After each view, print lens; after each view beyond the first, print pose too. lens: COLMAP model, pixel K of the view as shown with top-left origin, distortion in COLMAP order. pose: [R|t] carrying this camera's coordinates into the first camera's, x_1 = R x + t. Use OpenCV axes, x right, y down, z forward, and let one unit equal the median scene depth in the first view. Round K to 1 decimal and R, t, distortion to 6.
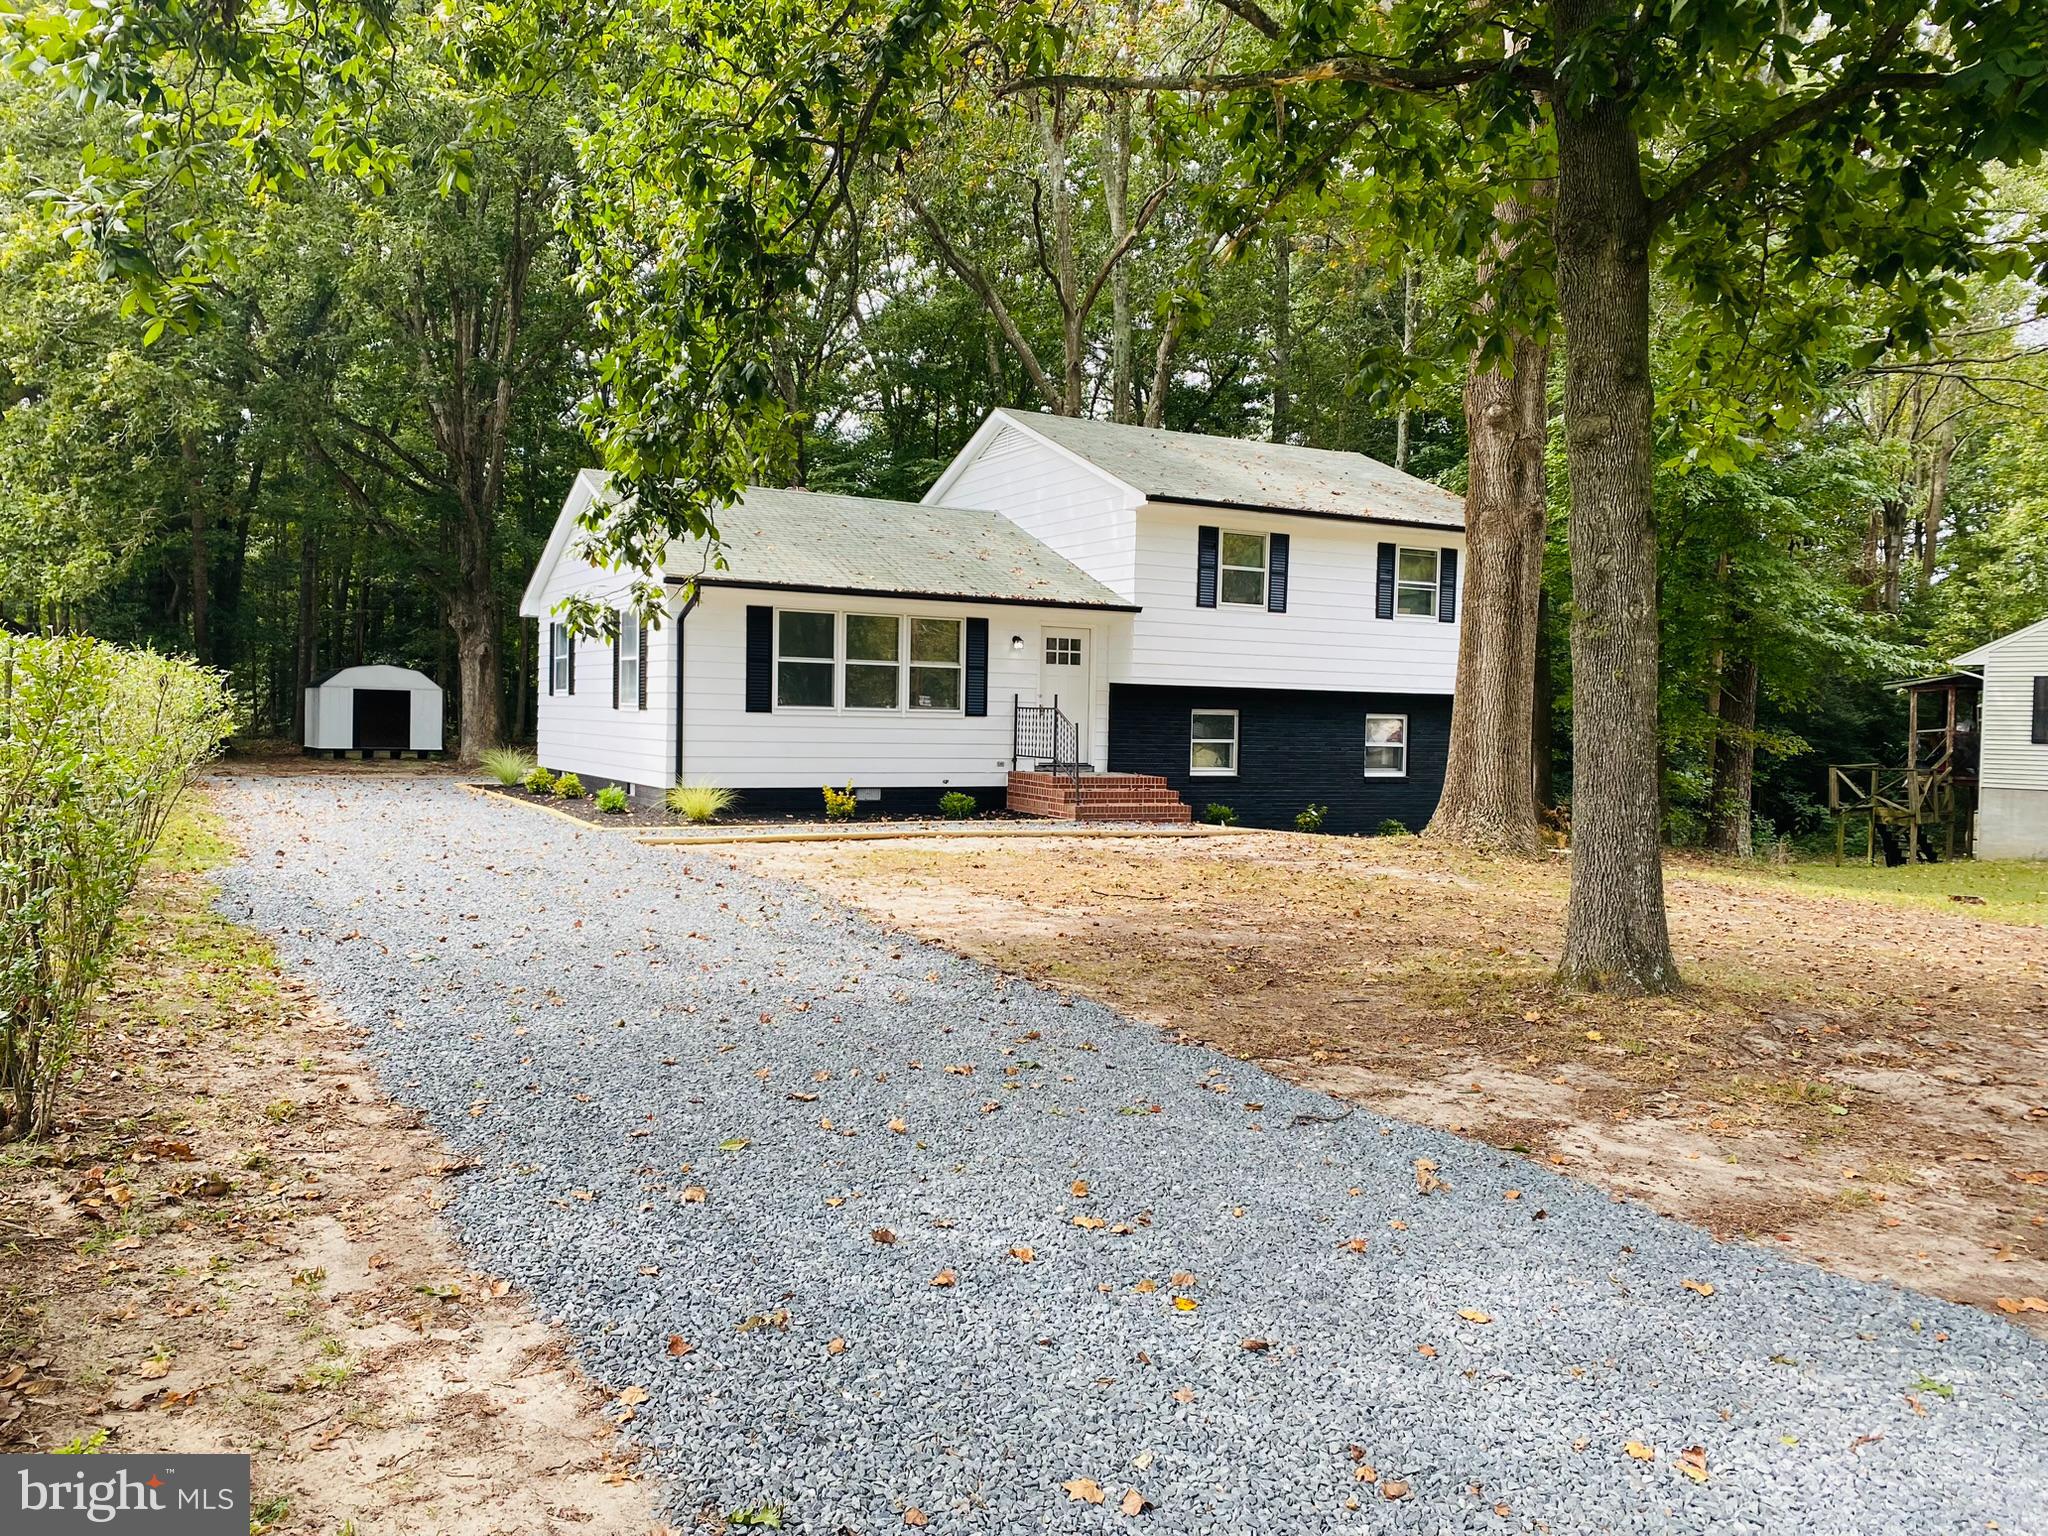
lens RADIAL K [[1596.4, 0, 1024.0], [0, 1596.4, 768.0], [0, 0, 1]] dist [-0.006016, 0.028934]
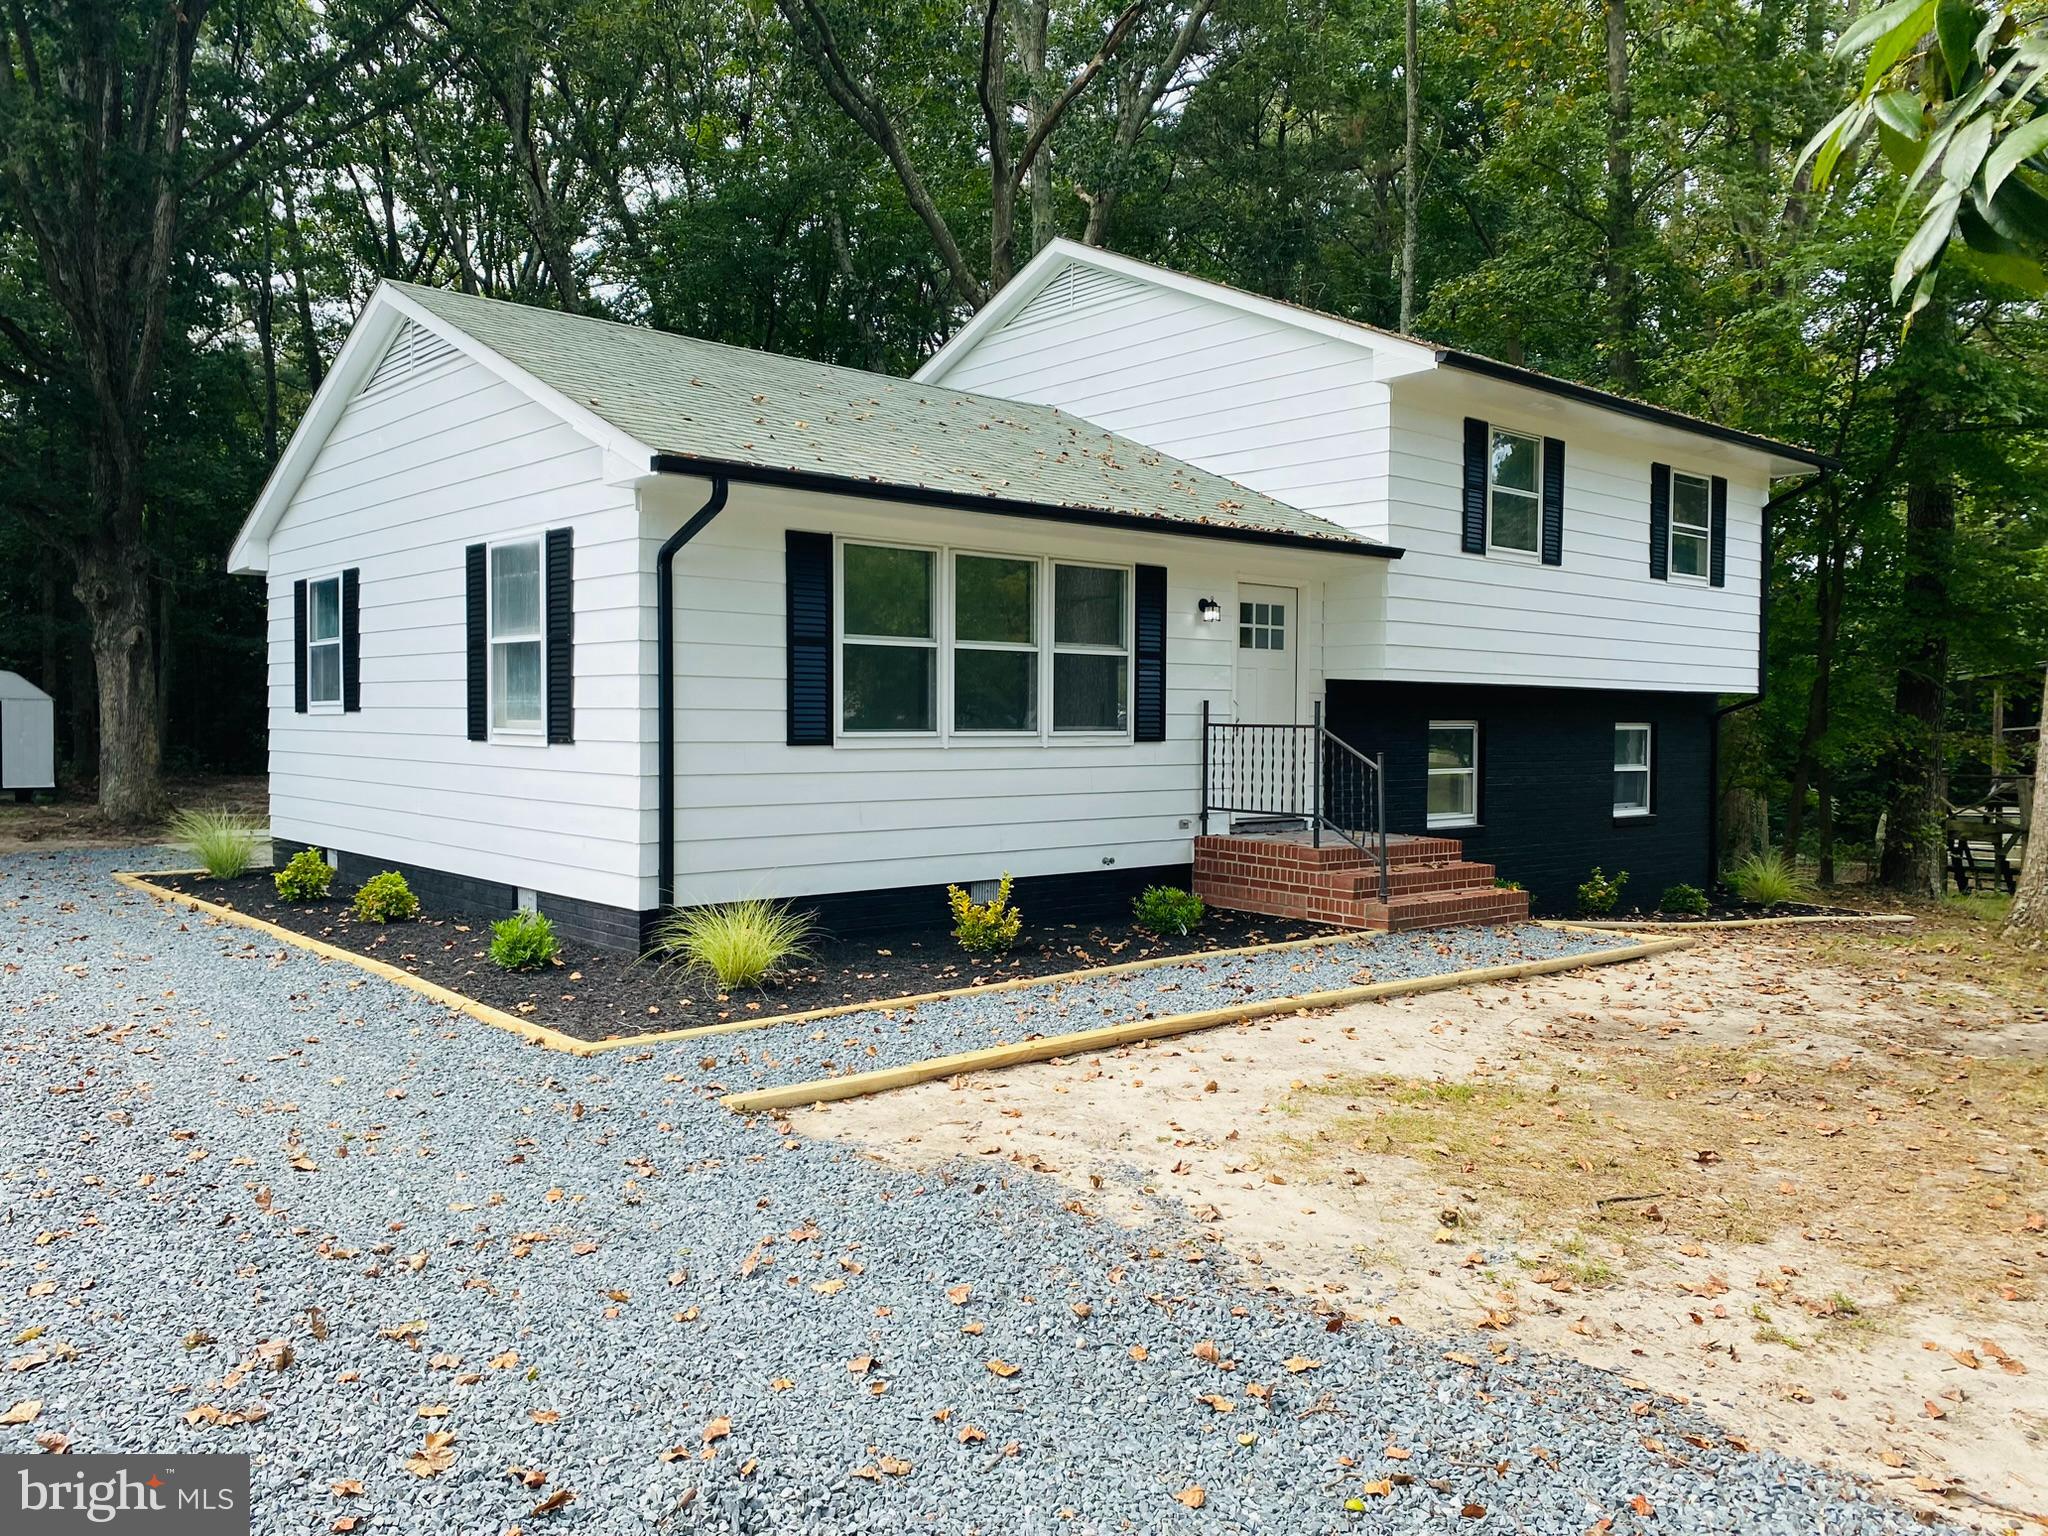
lens RADIAL K [[1596.4, 0, 1024.0], [0, 1596.4, 768.0], [0, 0, 1]] dist [-0.006016, 0.028934]
pose [[0.978085, -0.020931, 0.207150, -0.276646], [0.020453, 0.999781, 0.004450, -0.038811], [-0.207197, -0.000116, 0.978299, 0.673770]]
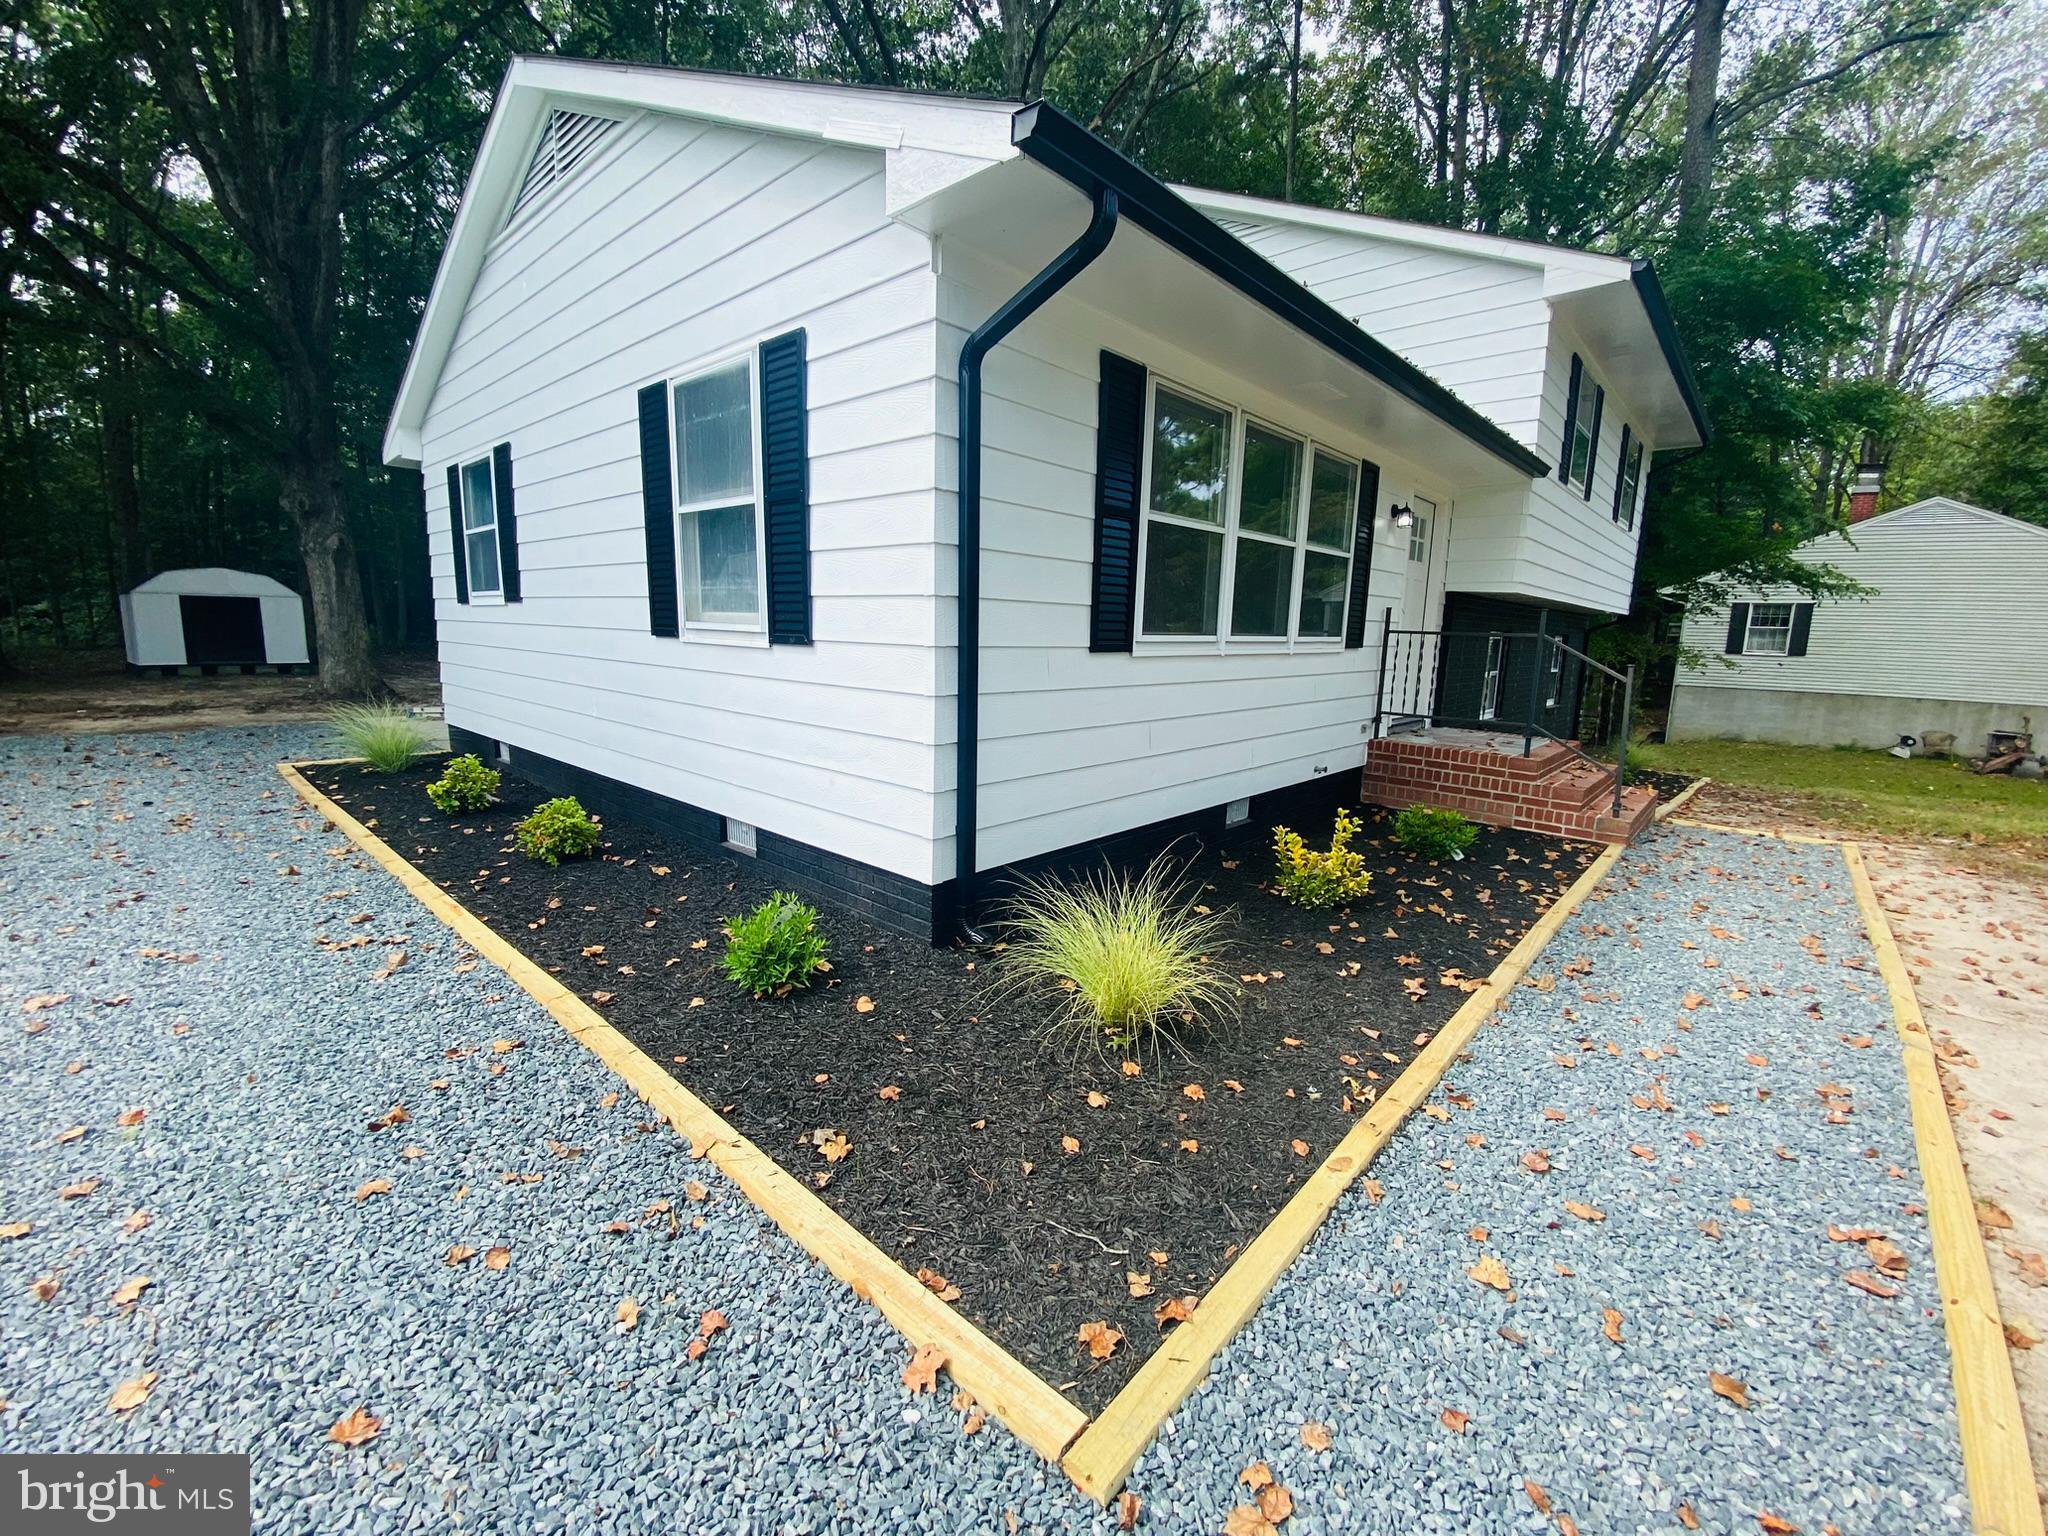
lens RADIAL K [[840.7, 0, 1023.1], [0, 840.7, 773.7], [0, 0, 1]] dist [0.036397, -0.033537]
pose [[0.950612, -0.050358, 0.306269, -0.342456], [0.005329, 0.989253, 0.146115, -0.048156], [-0.310336, -0.137267, 0.940664, 1.094904]]
